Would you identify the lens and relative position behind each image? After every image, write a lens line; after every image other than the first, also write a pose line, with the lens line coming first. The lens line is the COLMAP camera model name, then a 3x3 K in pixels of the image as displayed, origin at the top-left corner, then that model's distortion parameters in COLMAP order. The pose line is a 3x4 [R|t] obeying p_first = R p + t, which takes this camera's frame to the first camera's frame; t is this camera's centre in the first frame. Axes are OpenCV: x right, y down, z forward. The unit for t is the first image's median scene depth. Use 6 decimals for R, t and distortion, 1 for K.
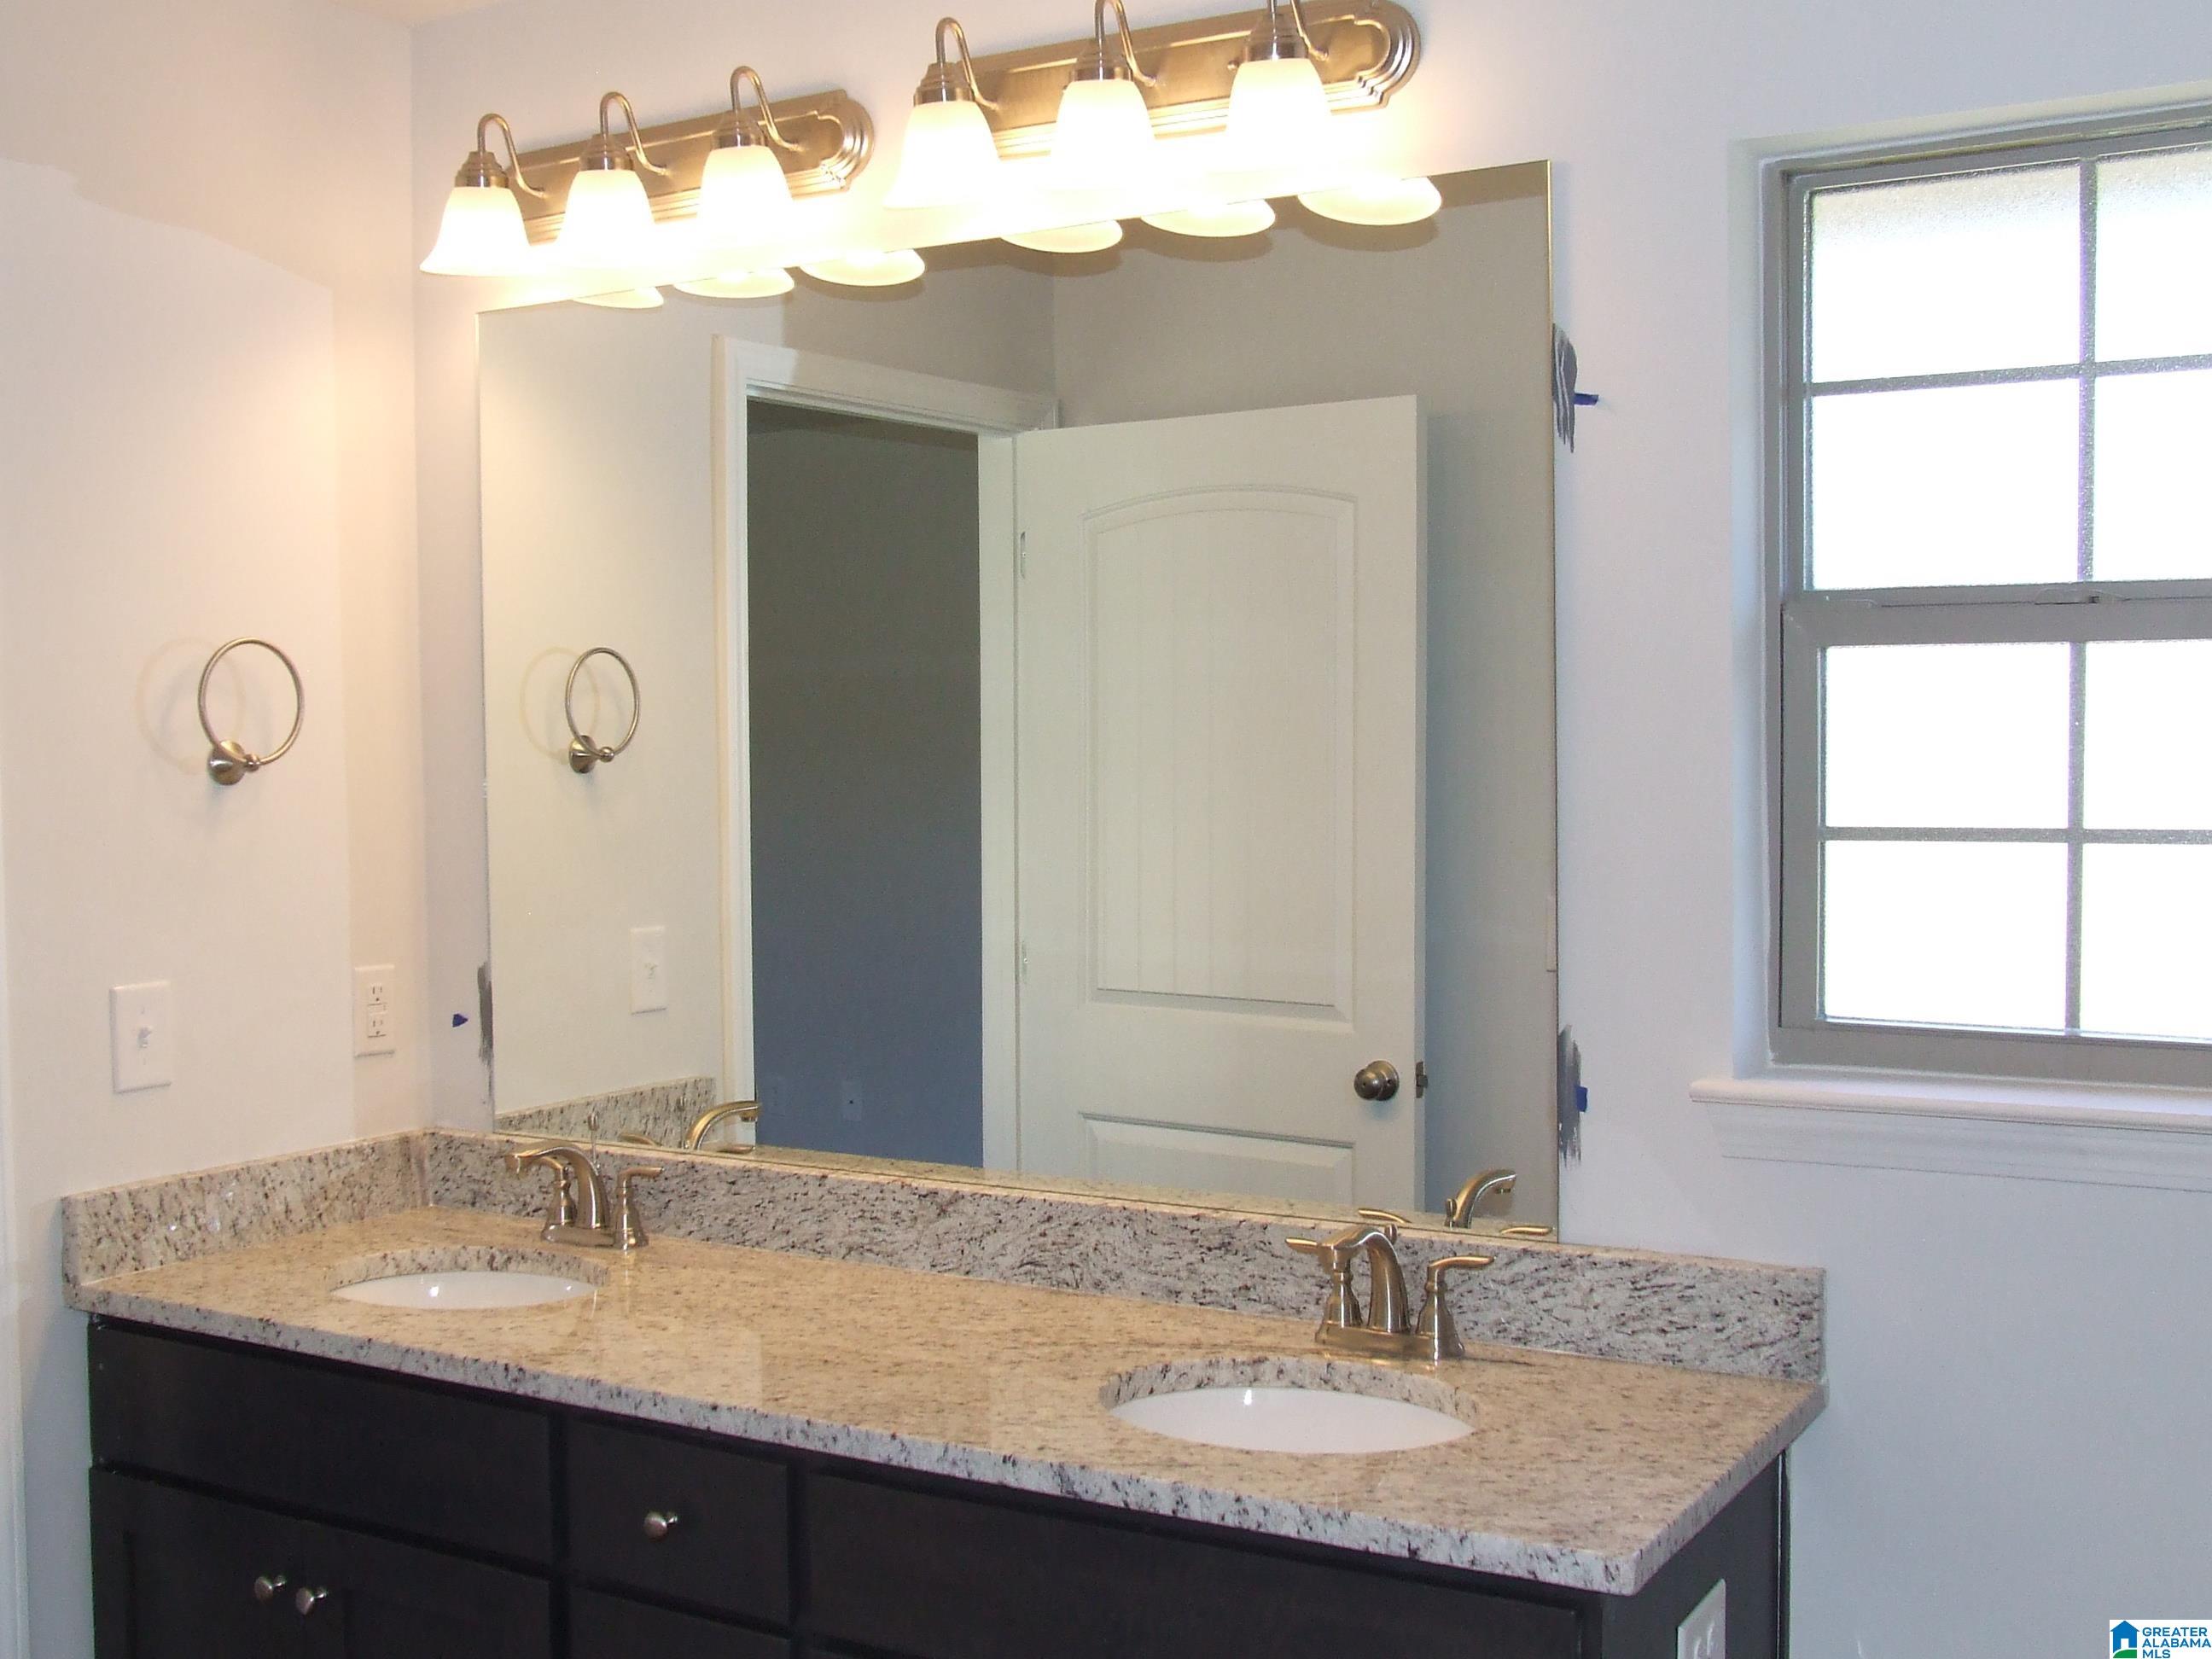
lens RADIAL K [[2440.9, 0, 1093.1], [0, 2440.9, 834.3], [0, 0, 1]] dist [-0.087937, 0.104789]
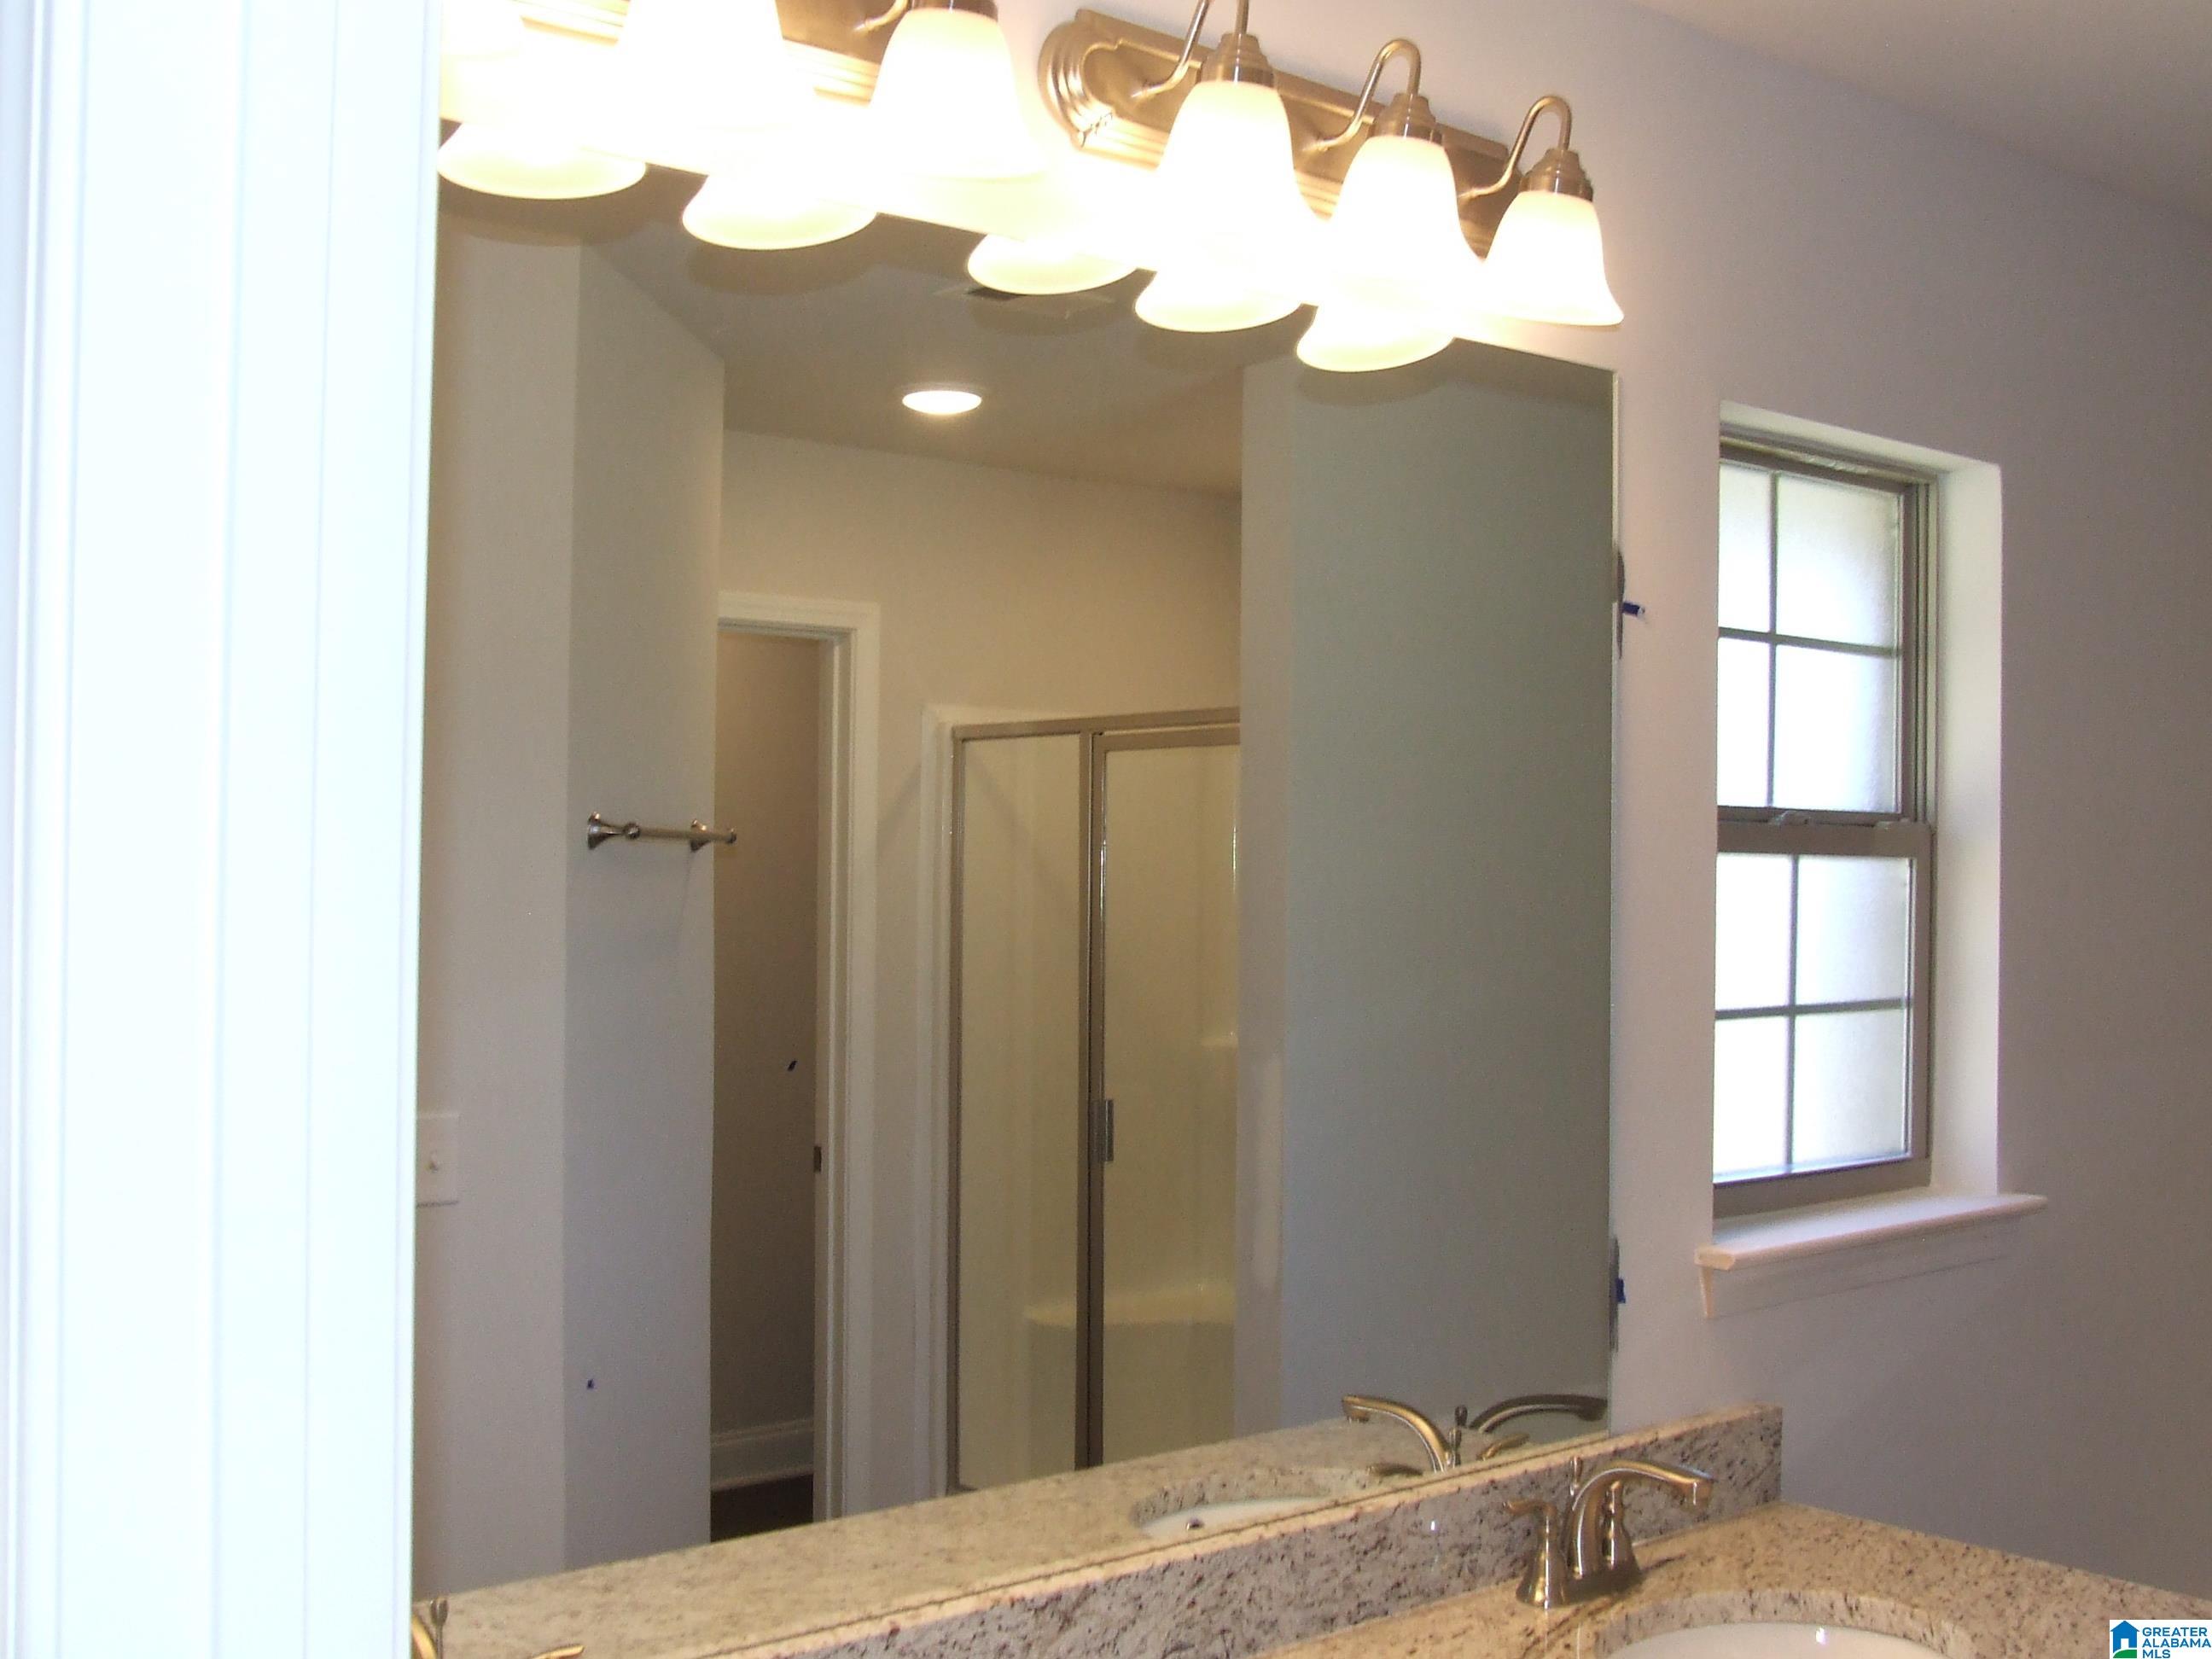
lens RADIAL K [[2435.4, 0, 1096.1], [0, 2435.4, 825.5], [0, 0, 1]] dist [-0.096258, 0.119201]
pose [[0.302542, 0.027881, 0.952728, -0.824026], [0.026807, 0.998928, -0.037746, -0.052579], [-0.952759, 0.036960, 0.301470, 0.883350]]
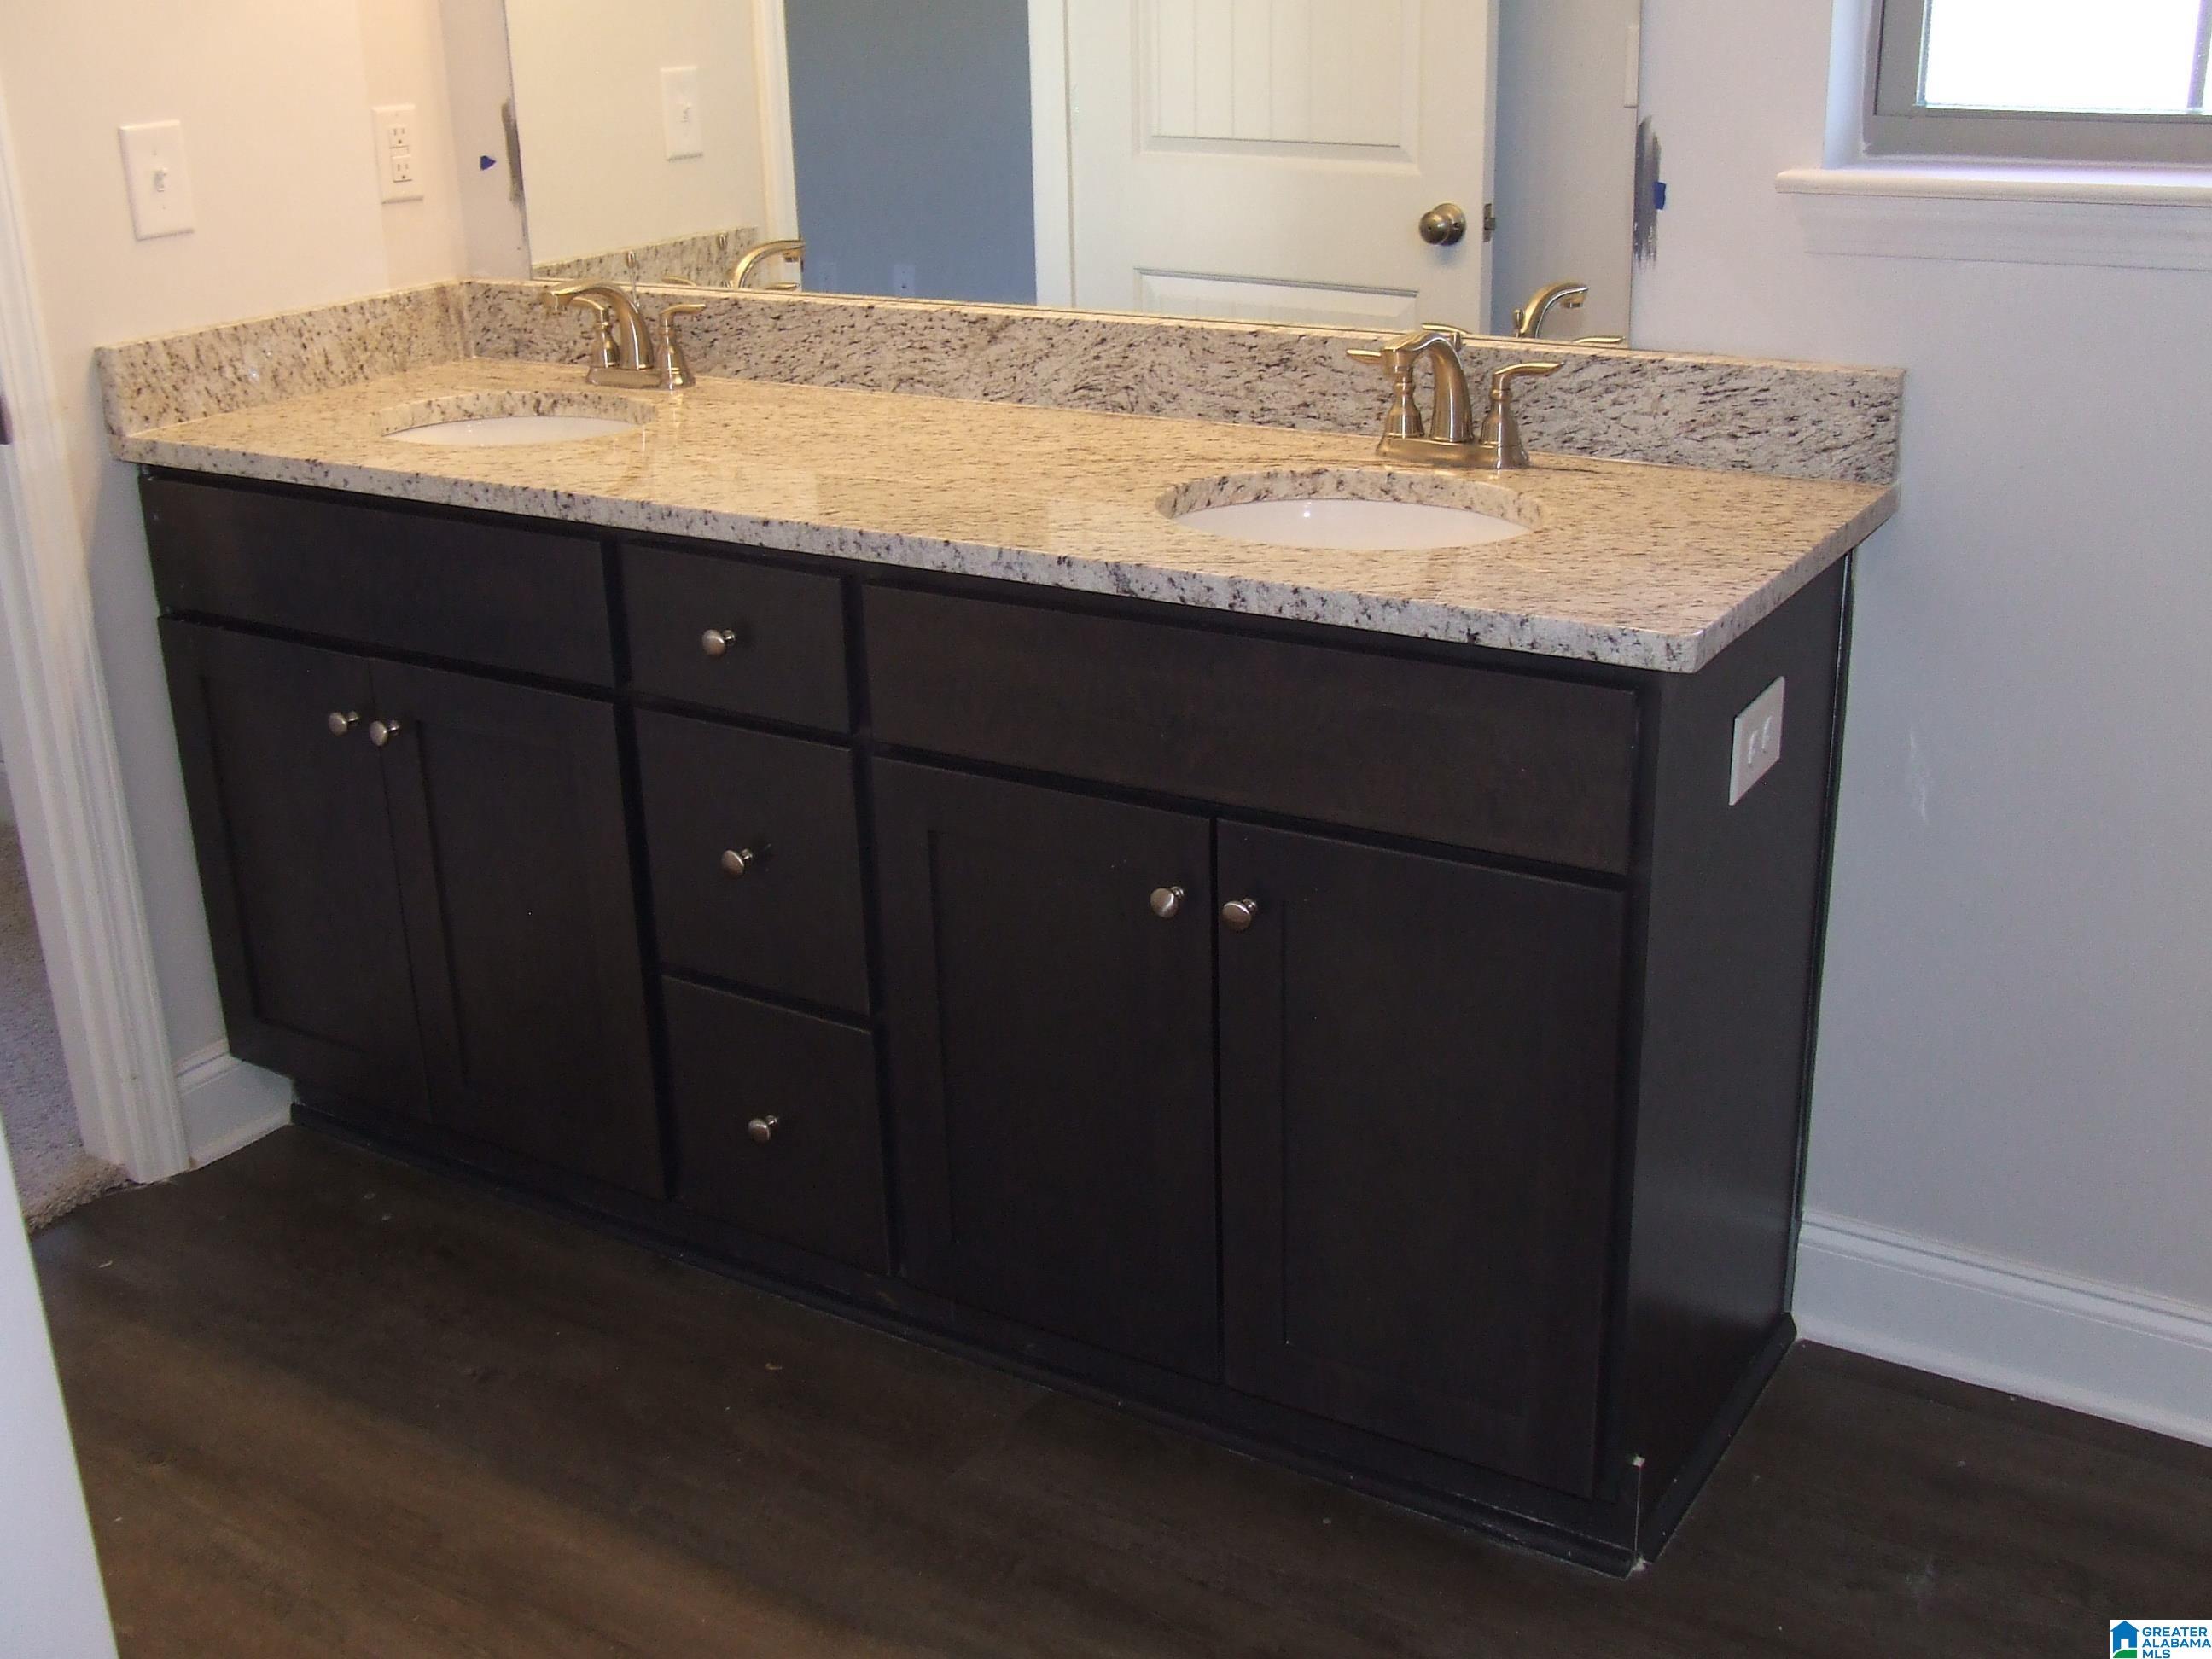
lens RADIAL K [[2435.4, 0, 1096.1], [0, 2435.4, 825.5], [0, 0, 1]] dist [-0.096258, 0.119201]
pose [[0.999625, -0.009891, -0.025540, 0.002281], [0.017289, 0.951126, 0.308320, 0.048059], [0.021243, -0.308646, 0.950940, 0.022562]]
